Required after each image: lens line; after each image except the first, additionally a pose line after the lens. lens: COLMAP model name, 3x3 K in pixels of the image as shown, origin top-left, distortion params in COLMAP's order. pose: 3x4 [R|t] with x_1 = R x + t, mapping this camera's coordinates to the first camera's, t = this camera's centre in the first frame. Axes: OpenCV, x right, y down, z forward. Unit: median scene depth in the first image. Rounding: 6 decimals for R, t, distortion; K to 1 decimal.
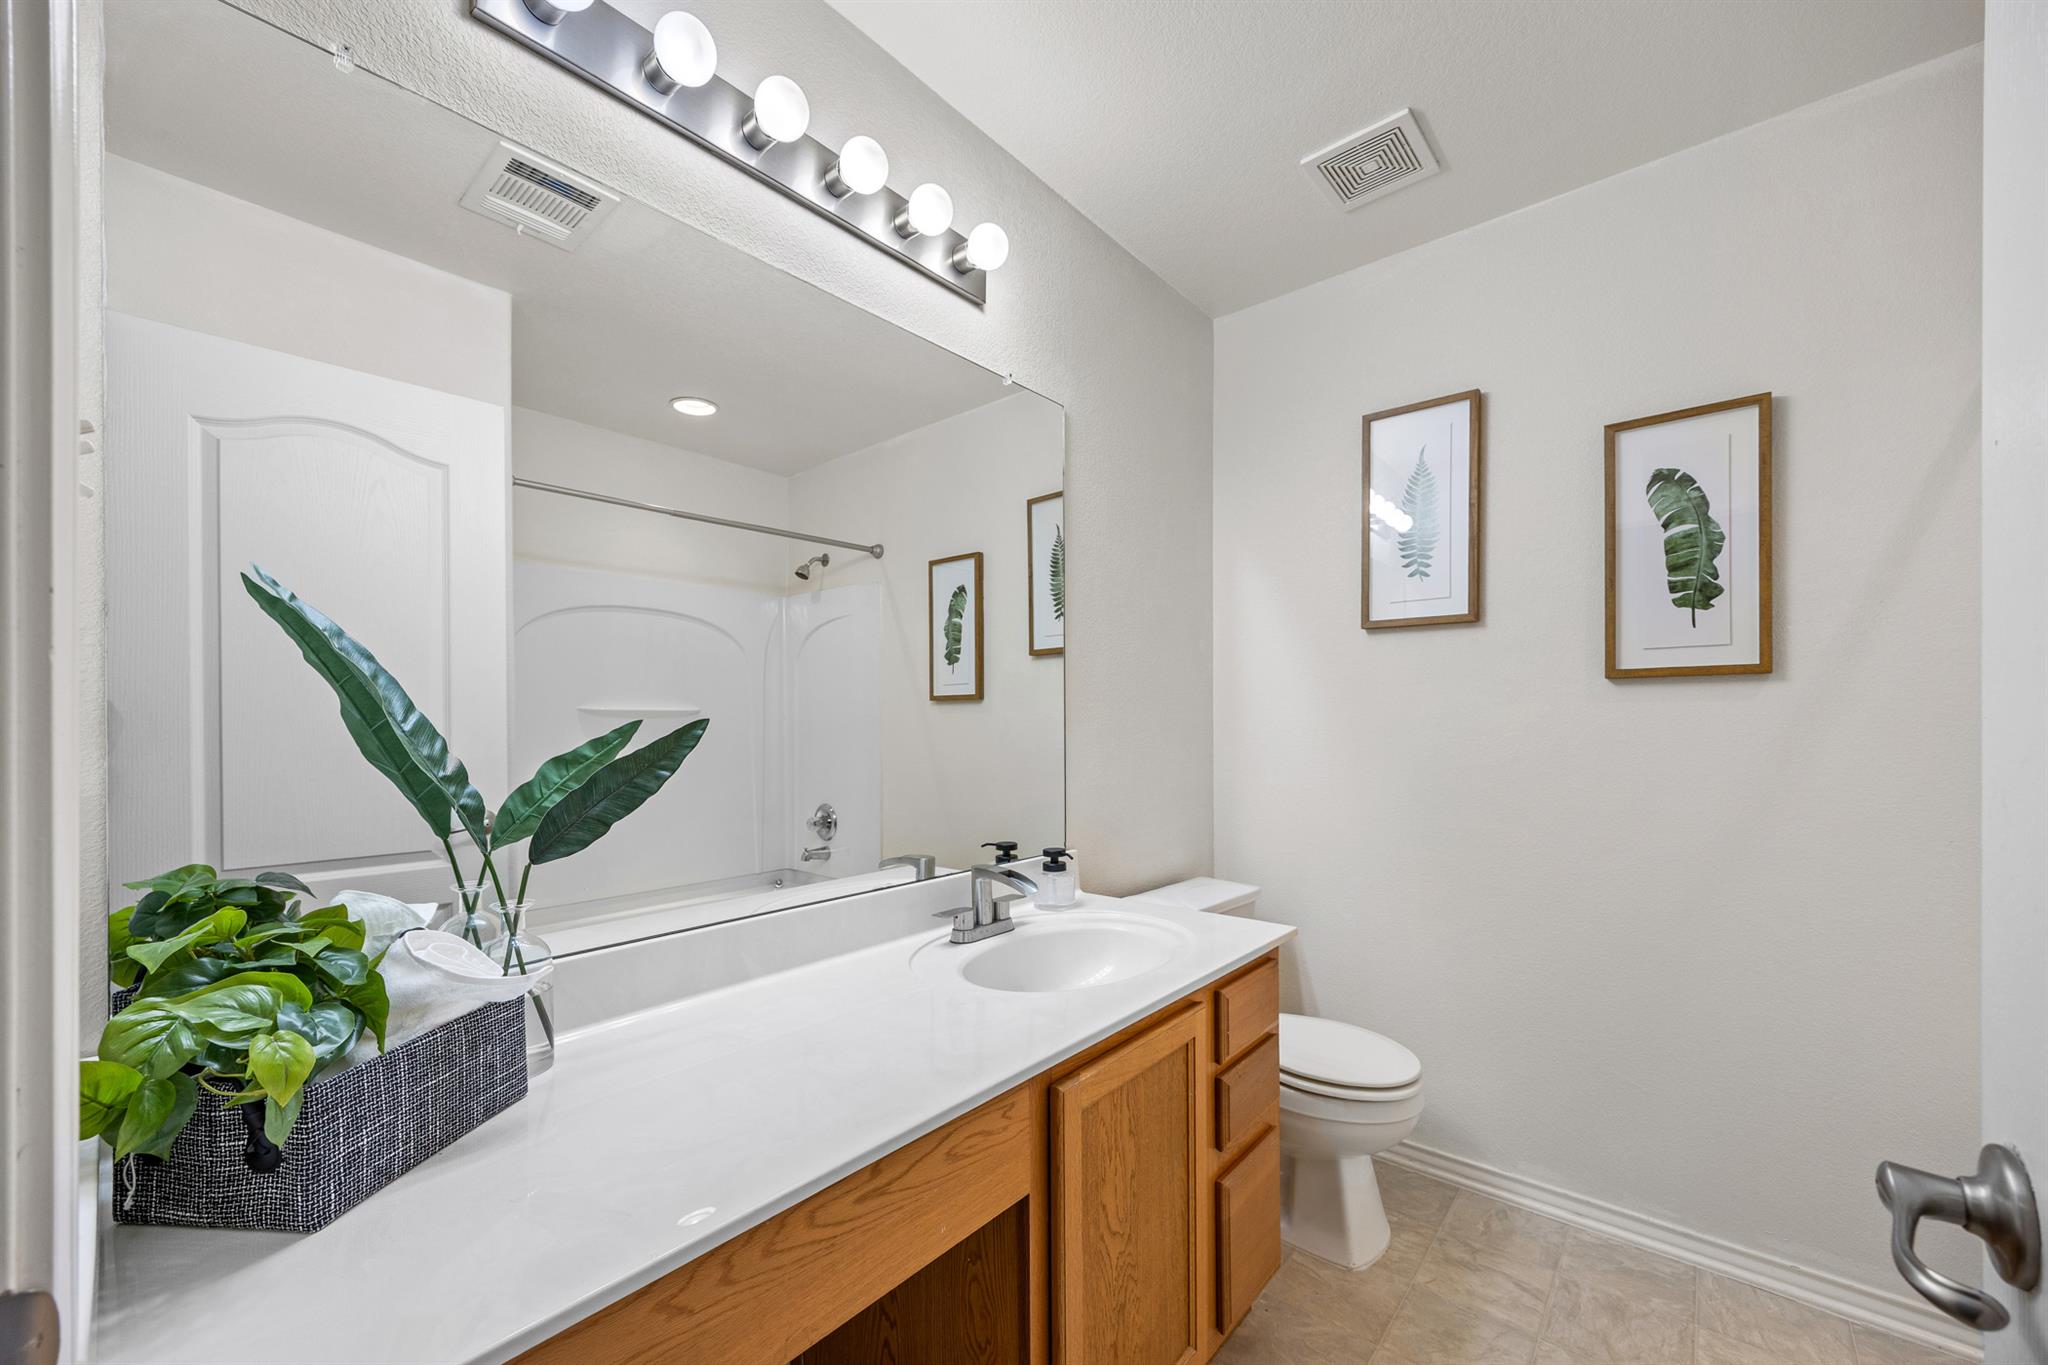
lens RADIAL K [[791.7, 0, 1037.1], [0, 791.7, 722.5], [0, 0, 1]] dist [-0.000067, -0.000106]
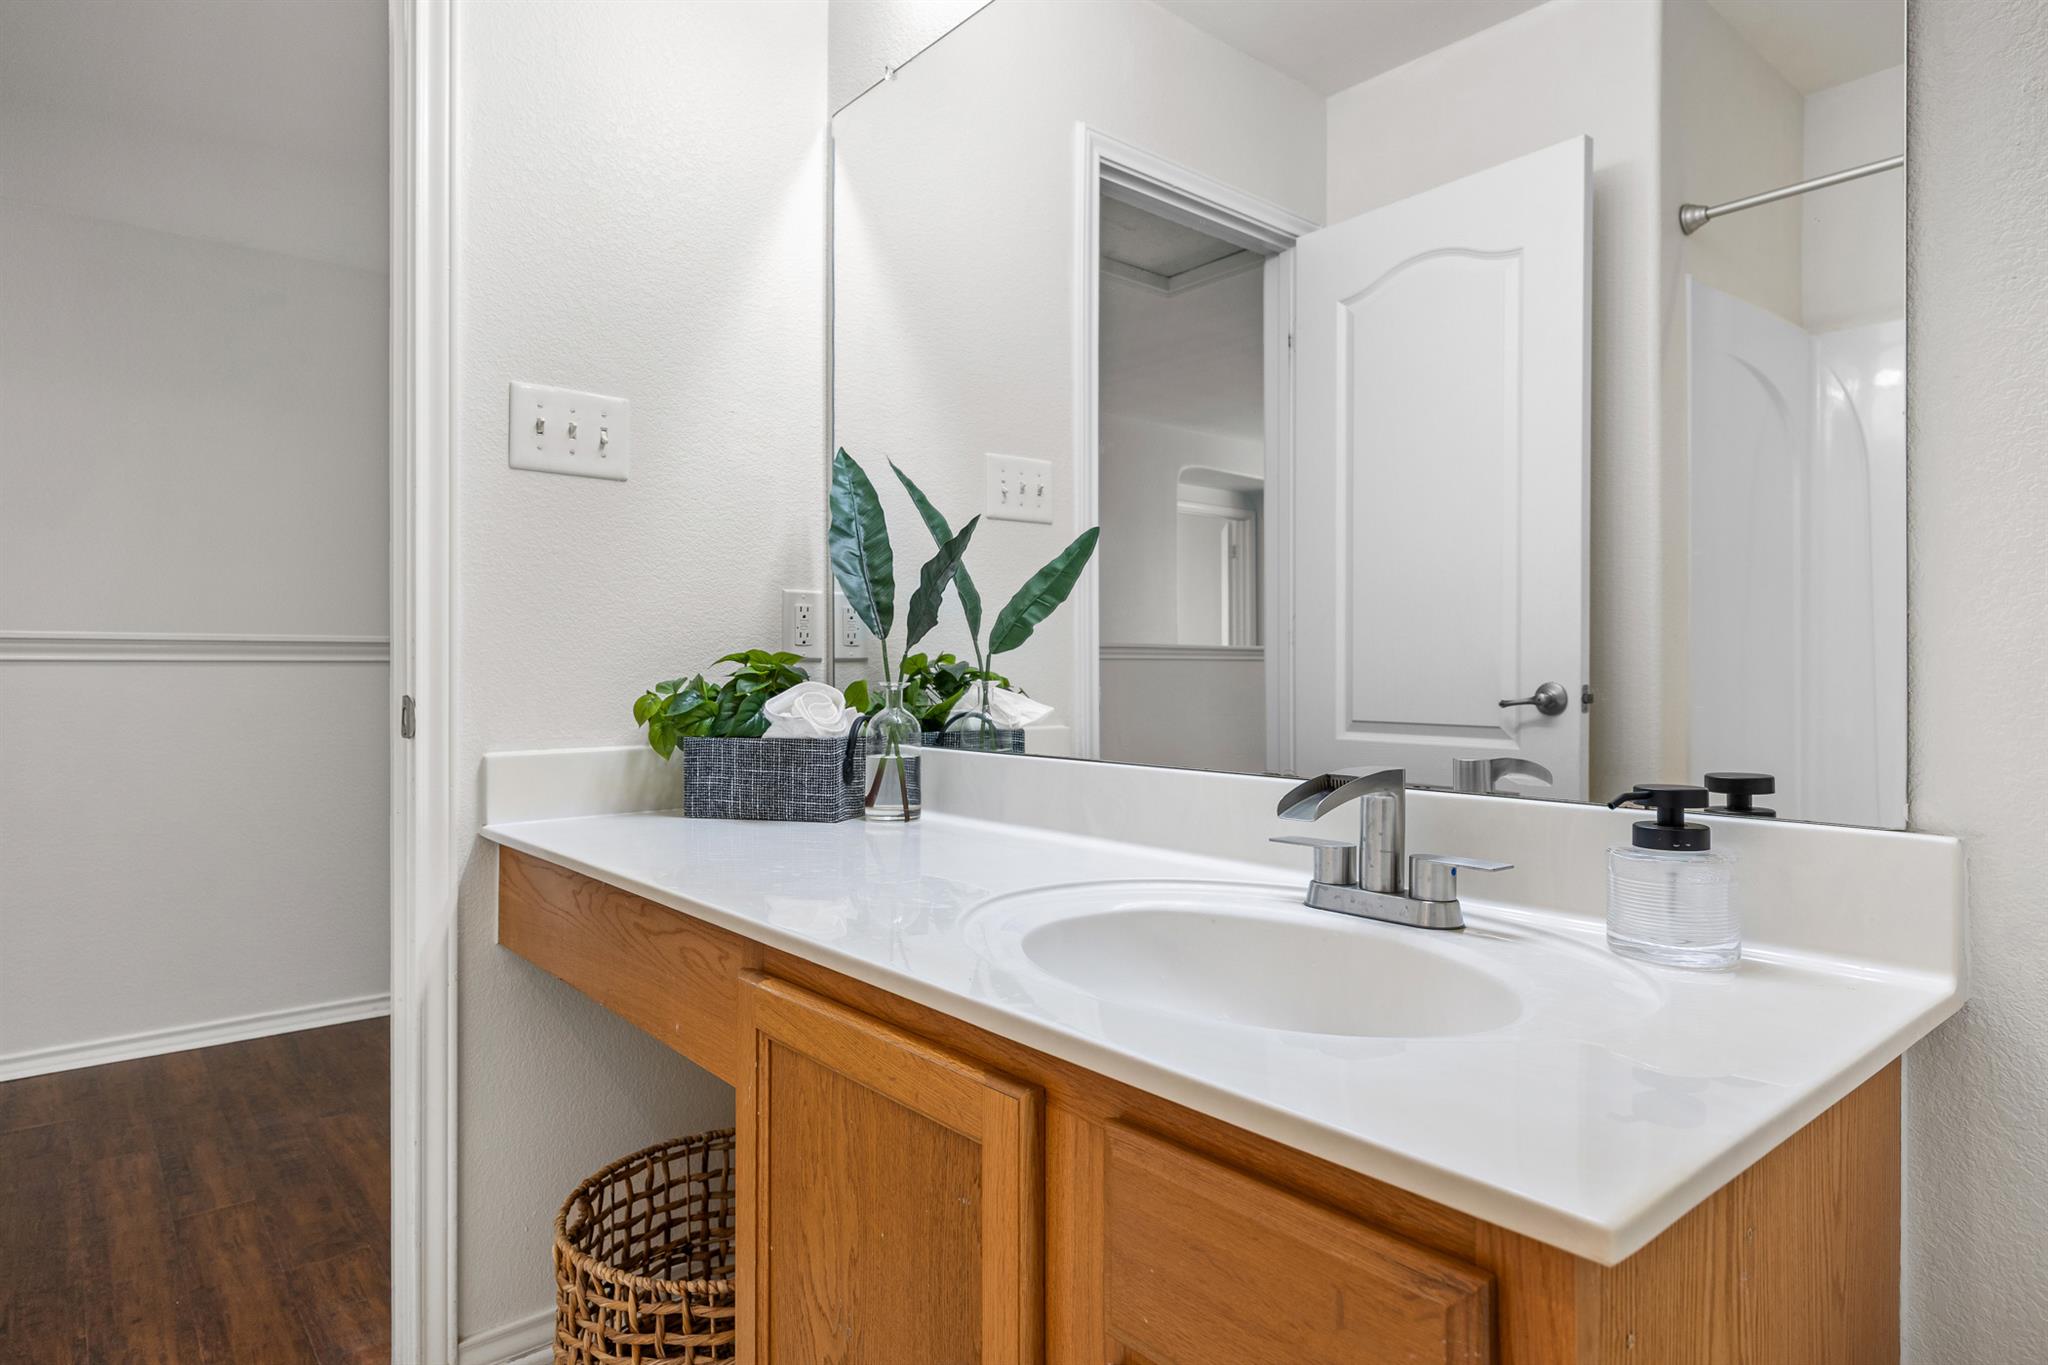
lens RADIAL K [[1164.0, 0, 1025.1], [0, 1164.0, 676.1], [0, 0, 1]] dist [0.000152, 0.000021]
pose [[-0.179164, 0.011297, -0.983754, 0.797758], [0.001780, 0.999936, 0.011159, 0.149276], [0.983818, 0.000248, -0.179173, 1.142697]]
